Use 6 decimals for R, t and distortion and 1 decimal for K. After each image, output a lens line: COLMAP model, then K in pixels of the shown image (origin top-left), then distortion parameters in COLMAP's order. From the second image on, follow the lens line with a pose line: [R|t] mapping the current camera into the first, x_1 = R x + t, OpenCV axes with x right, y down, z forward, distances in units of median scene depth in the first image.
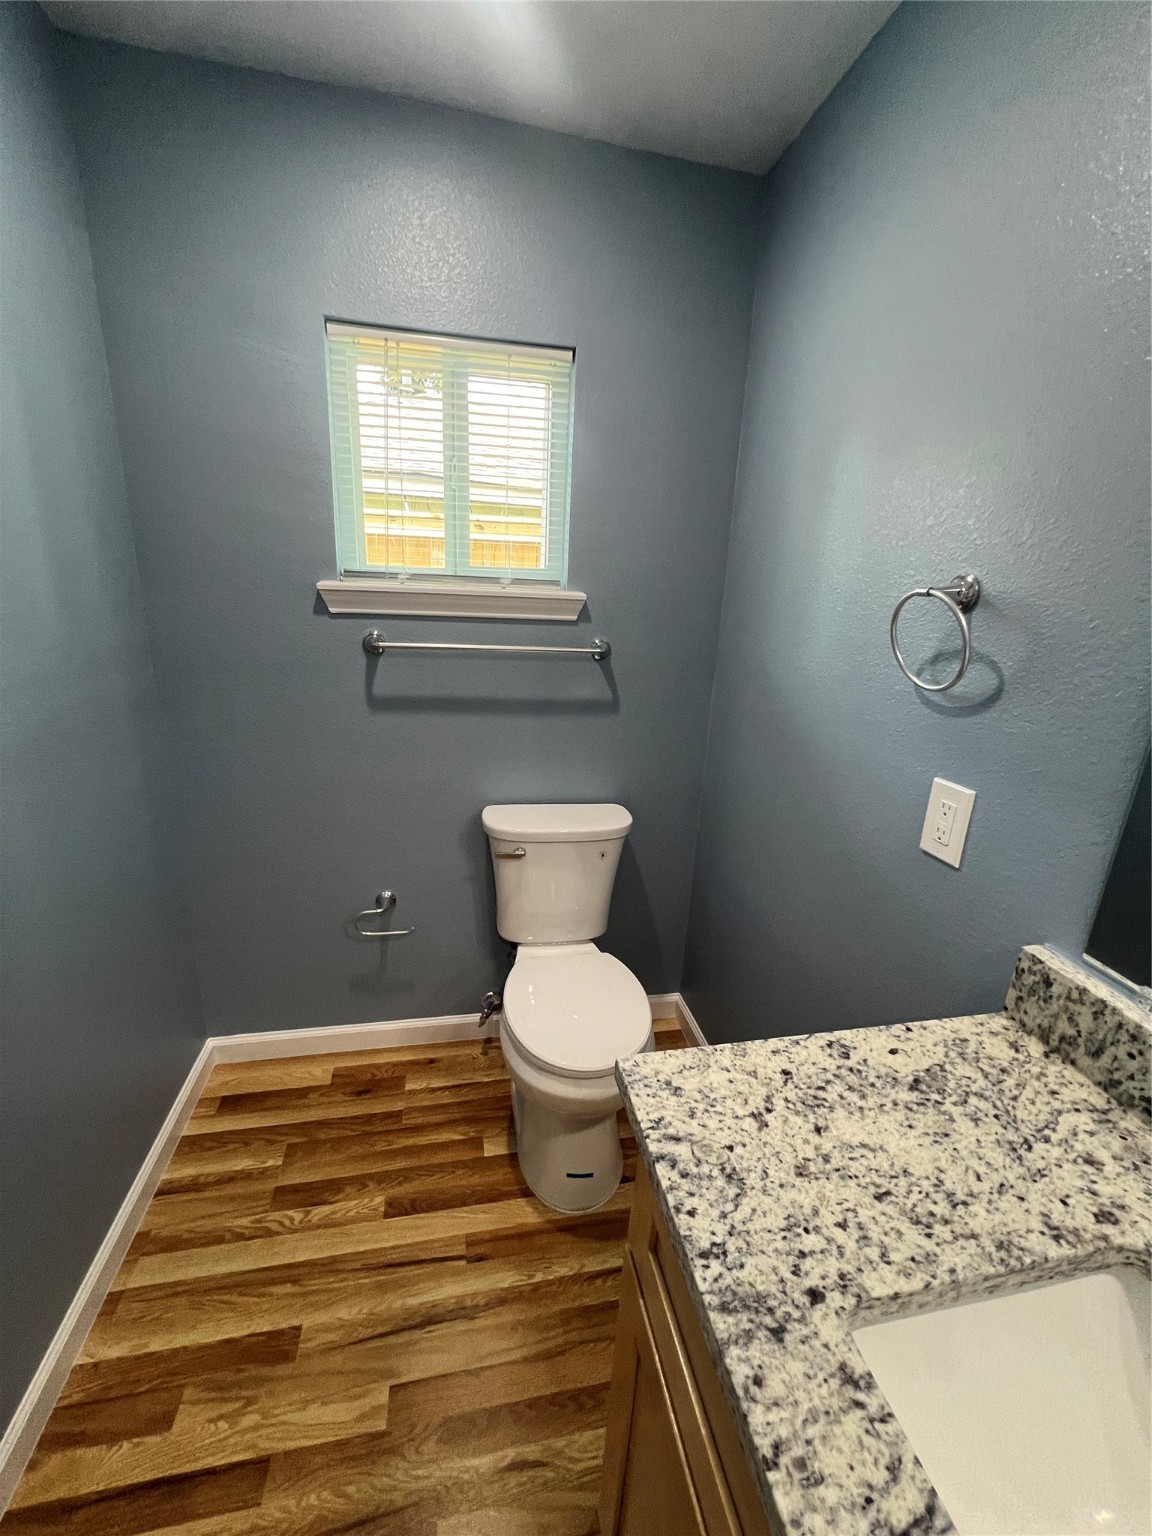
lens RADIAL K [[614.8, 0, 572.0], [0, 614.8, 766.2], [0, 0, 1]] dist [-0.000952, 0.000482]
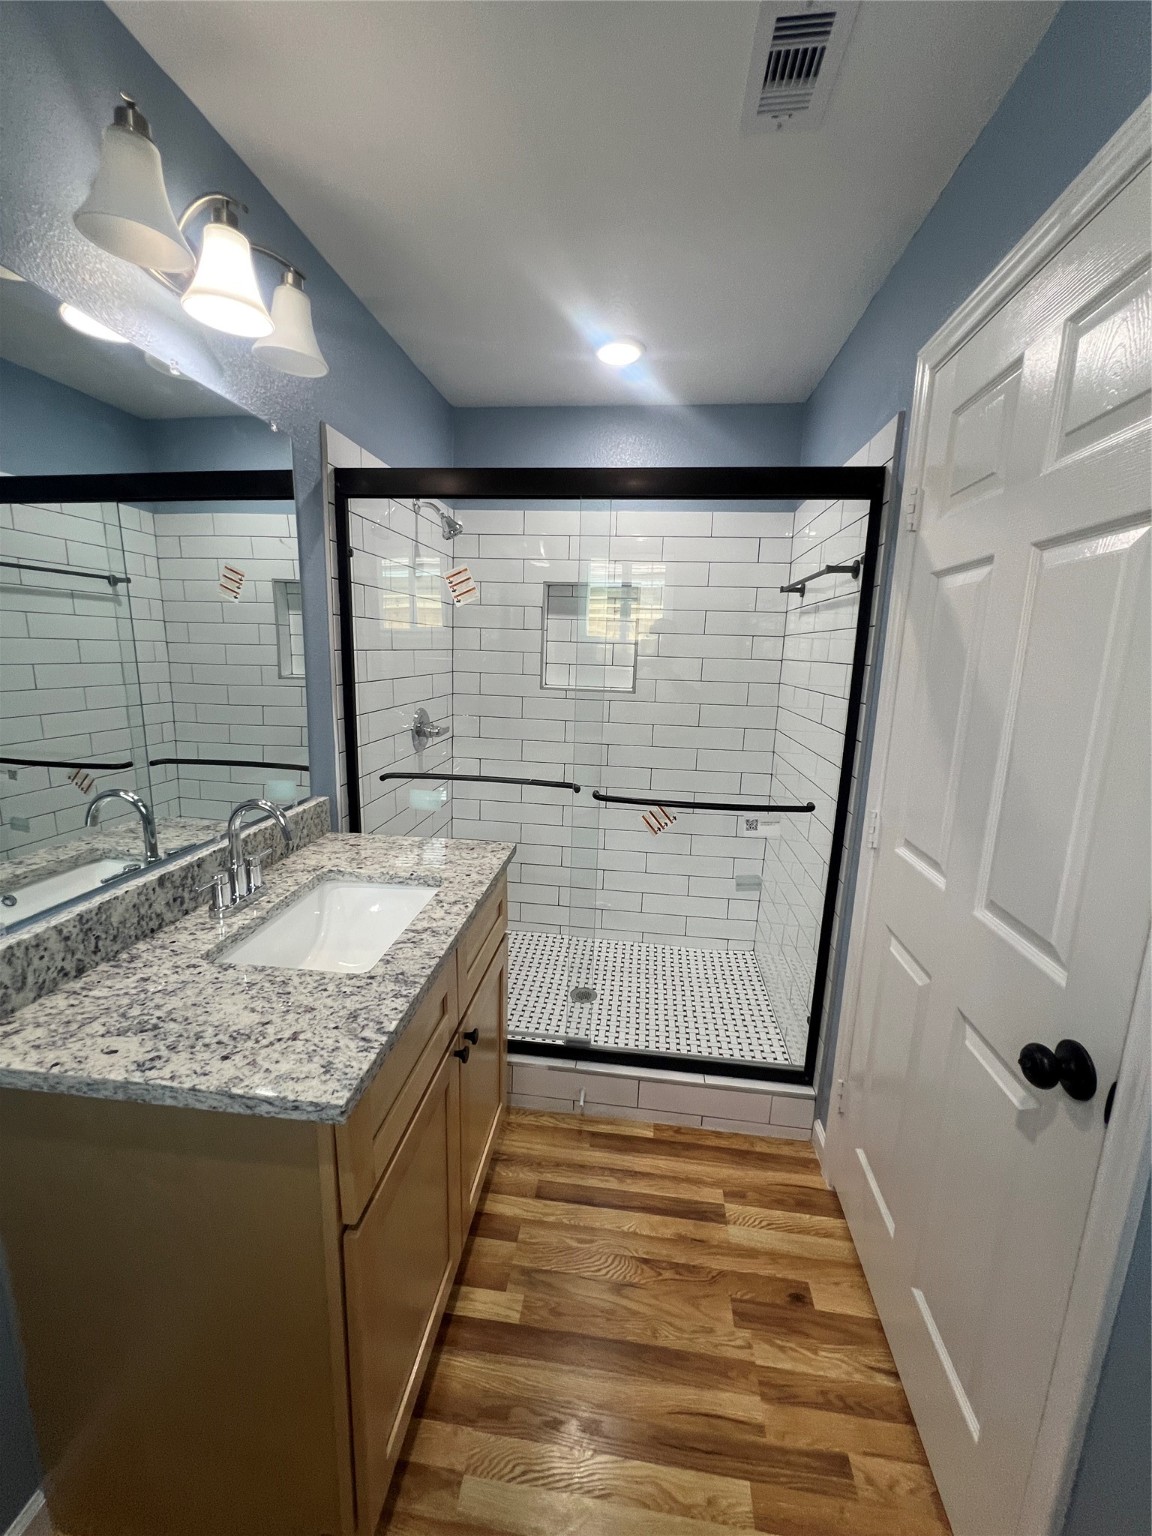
lens RADIAL K [[614.8, 0, 572.0], [0, 614.8, 766.2], [0, 0, 1]] dist [-0.000952, 0.000482]
pose [[-0.947744, -0.130622, 0.291066, -0.541770], [0.021936, 0.883501, 0.467916, -0.514802], [-0.318277, 0.449849, -0.834467, 1.588533]]
